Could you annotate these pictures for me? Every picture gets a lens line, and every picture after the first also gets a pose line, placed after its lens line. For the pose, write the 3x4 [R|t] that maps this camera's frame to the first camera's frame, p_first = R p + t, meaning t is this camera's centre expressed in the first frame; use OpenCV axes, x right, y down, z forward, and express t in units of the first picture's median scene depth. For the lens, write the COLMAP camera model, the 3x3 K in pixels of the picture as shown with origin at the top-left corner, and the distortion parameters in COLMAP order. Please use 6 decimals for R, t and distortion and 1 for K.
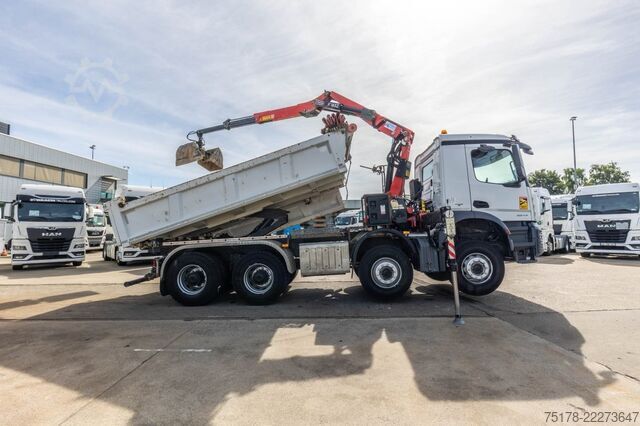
lens RADIAL K [[339.1, 0, 320.0], [0, 339.1, 213.0], [0, 0, 1]] dist [0.000810, 0.000173]
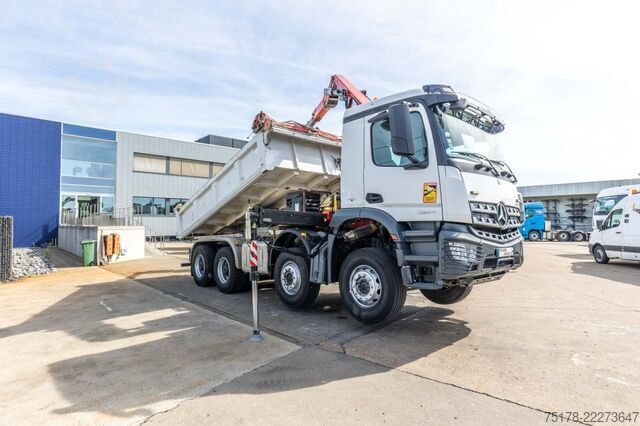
lens RADIAL K [[369.9, 0, 320.0], [0, 369.9, 213.0], [0, 0, 1]] dist [-0.004394, -0.001323]
pose [[0.681961, -0.012450, -0.731283, 0.987979], [0.025880, 0.999640, 0.007115, -0.002338], [0.730931, -0.023777, 0.682037, 0.392097]]
